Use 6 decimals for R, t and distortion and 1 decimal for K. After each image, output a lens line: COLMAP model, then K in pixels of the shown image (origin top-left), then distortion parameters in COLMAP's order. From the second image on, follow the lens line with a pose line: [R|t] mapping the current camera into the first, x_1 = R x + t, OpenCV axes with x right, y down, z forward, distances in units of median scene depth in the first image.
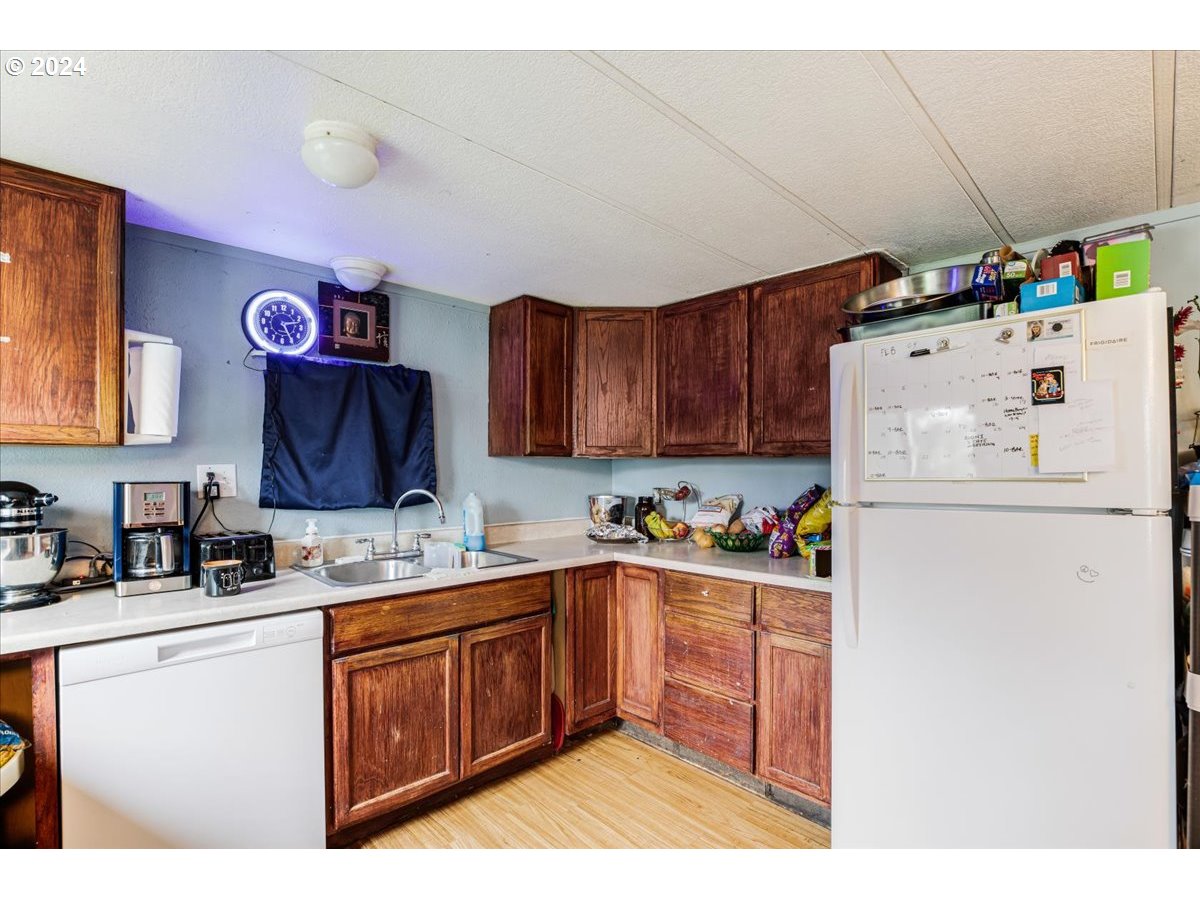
lens RADIAL K [[567.0, 0, 600.5], [0, 567.0, 464.3], [0, 0, 1]] dist [-0.065413, 0.026959]
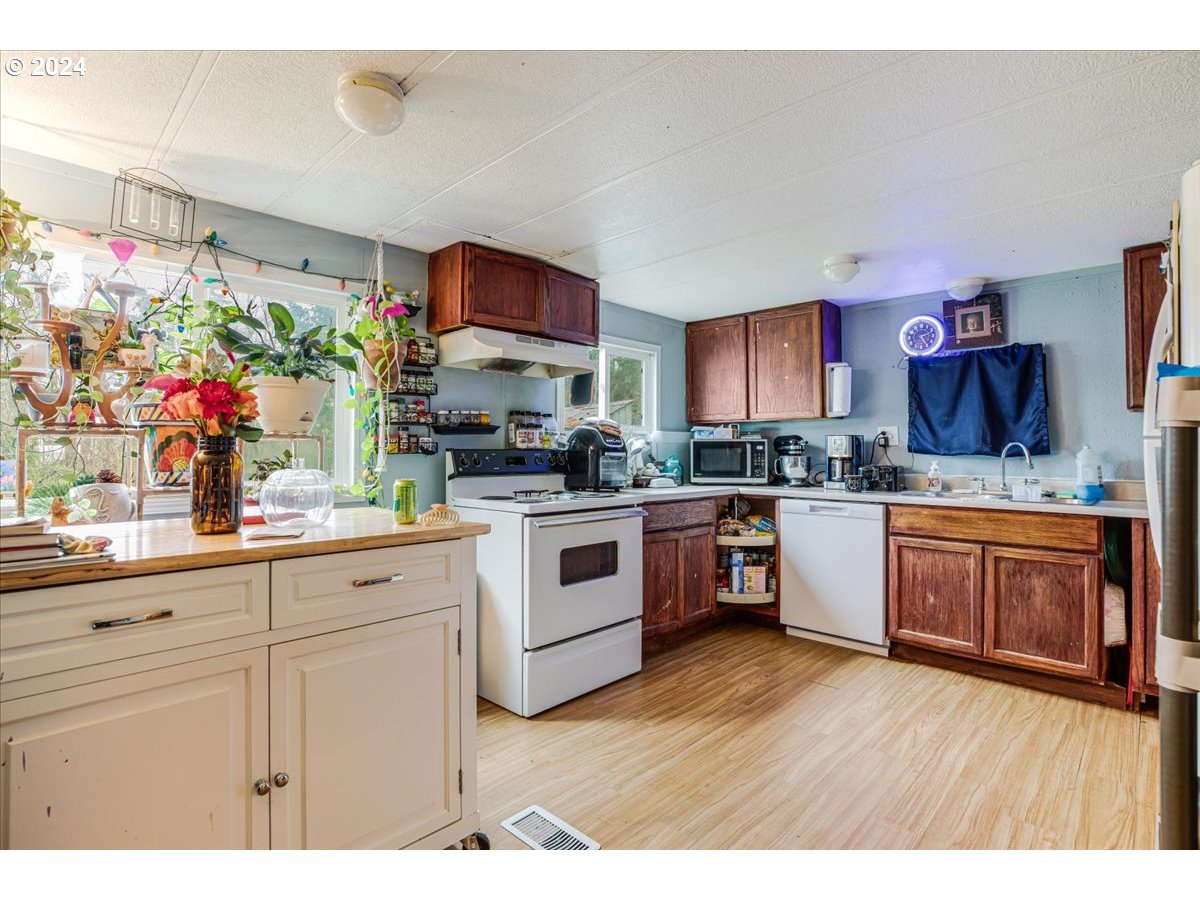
lens RADIAL K [[585.2, 0, 600.0], [0, 585.2, 450.0], [0, 0, 1]] dist [0.000110, 0.000102]
pose [[0.027172, -0.001963, -0.999629, 1.078998], [-0.001634, 0.999997, -0.002008, 0.075933], [0.999629, 0.001688, 0.027169, 0.044000]]
